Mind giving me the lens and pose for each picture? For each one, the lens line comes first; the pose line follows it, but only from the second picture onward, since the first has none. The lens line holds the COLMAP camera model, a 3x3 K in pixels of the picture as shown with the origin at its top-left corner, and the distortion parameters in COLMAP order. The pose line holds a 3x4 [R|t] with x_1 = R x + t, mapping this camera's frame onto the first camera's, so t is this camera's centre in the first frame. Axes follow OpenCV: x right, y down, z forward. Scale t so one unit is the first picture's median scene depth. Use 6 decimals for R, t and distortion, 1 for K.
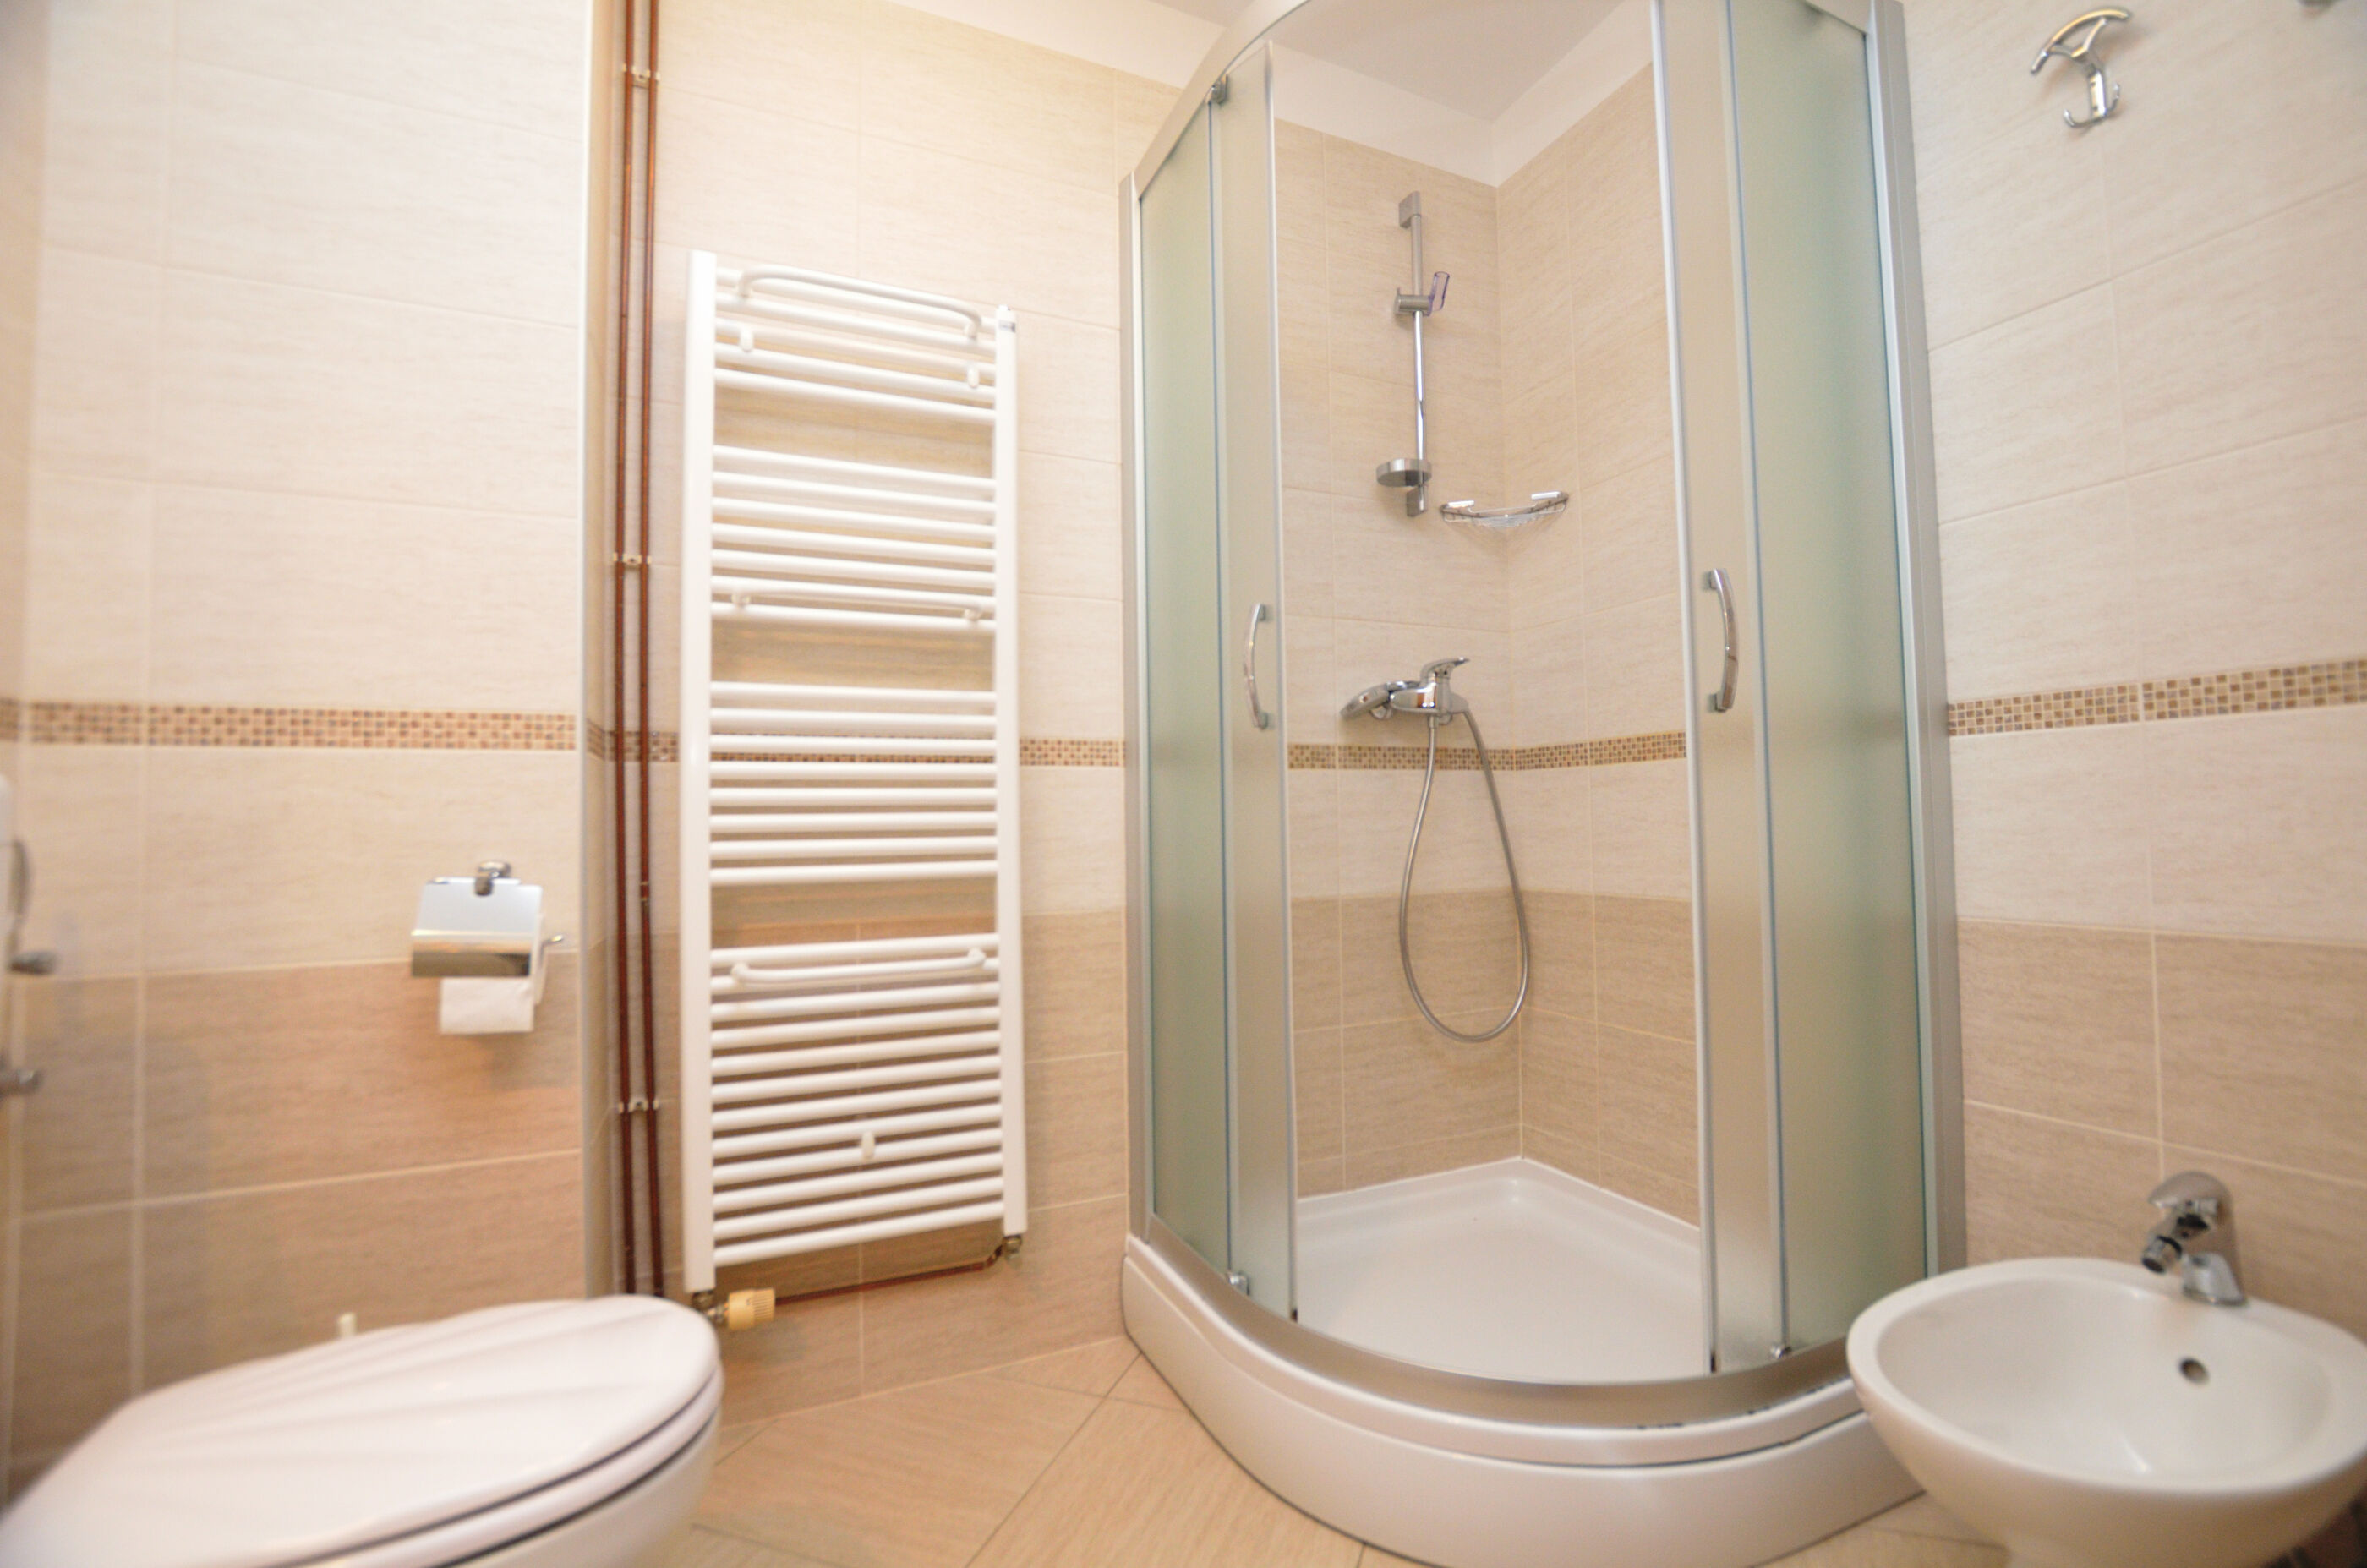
lens RADIAL K [[1035.3, 0, 1197.1], [0, 1035.3, 777.9], [0, 0, 1]] dist [-0.033670, 0.004505]
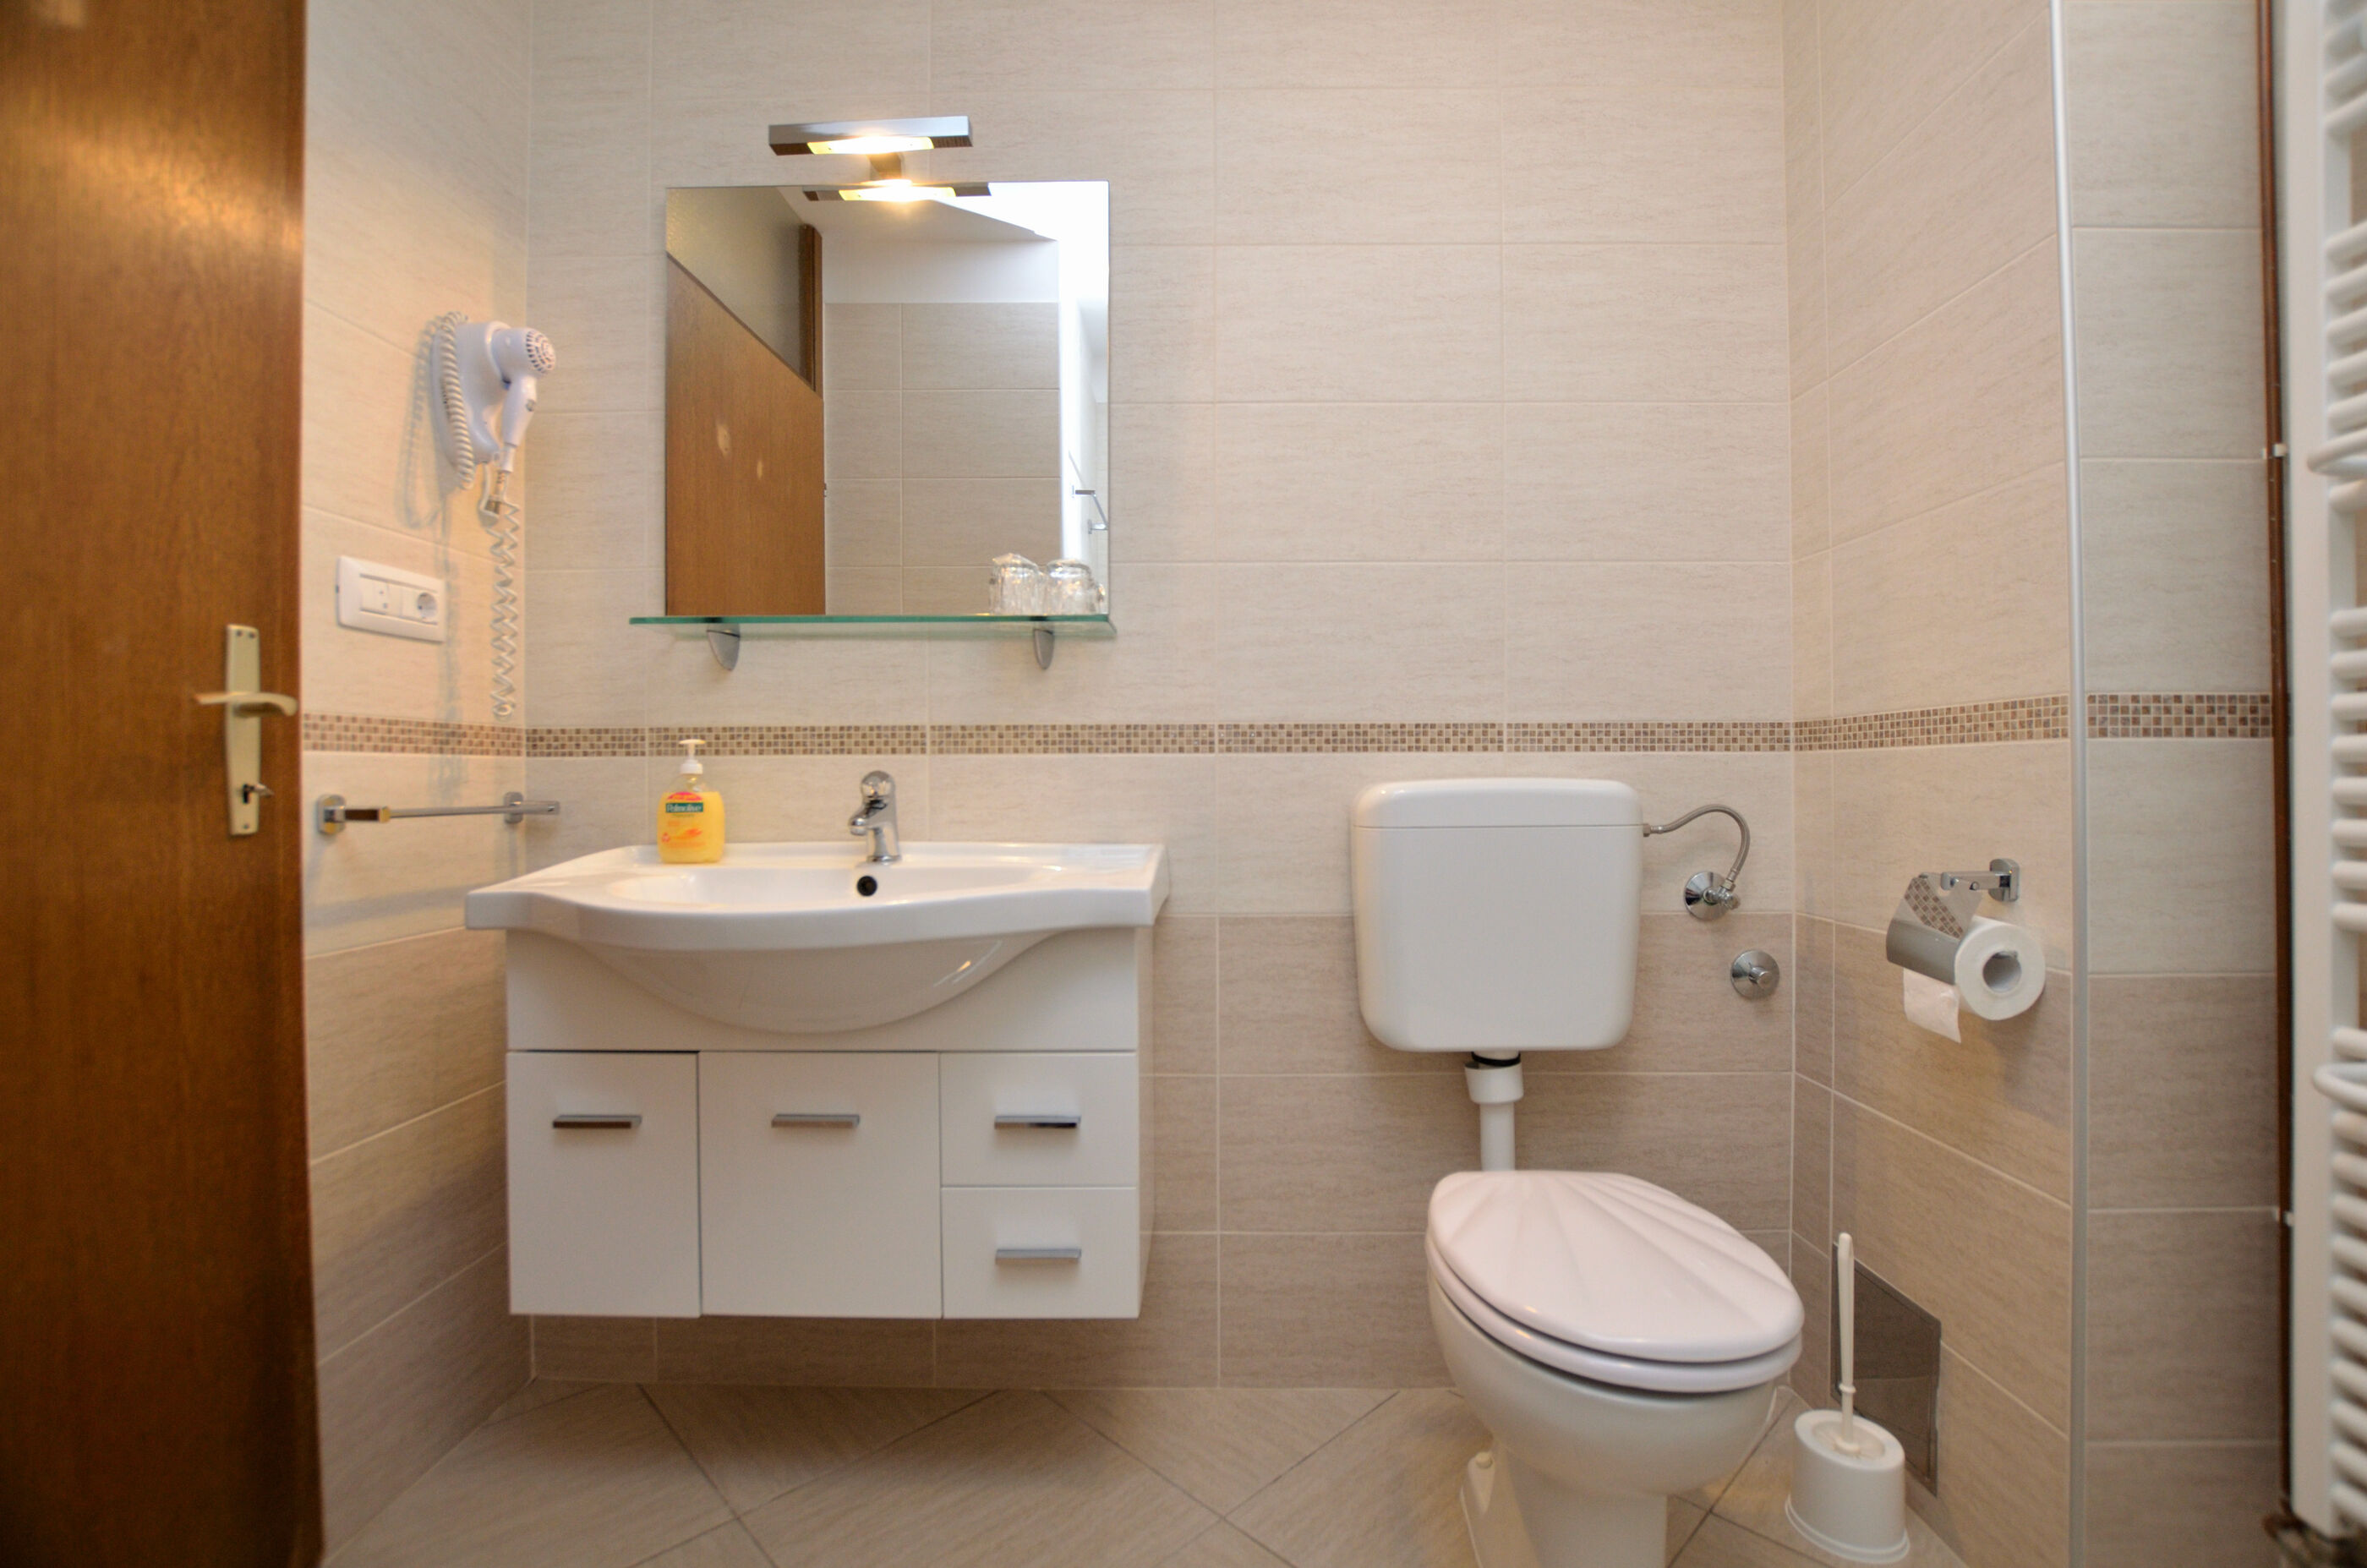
lens RADIAL K [[1035.3, 0, 1199.4], [0, 1035.3, 786.8], [0, 0, 1]] dist [-0.033670, 0.004505]
pose [[-0.437346, 0.021547, -0.899035, 0.491824], [0.045829, 0.998948, 0.001648, -0.022585], [0.898125, -0.040481, -0.437873, 0.780640]]
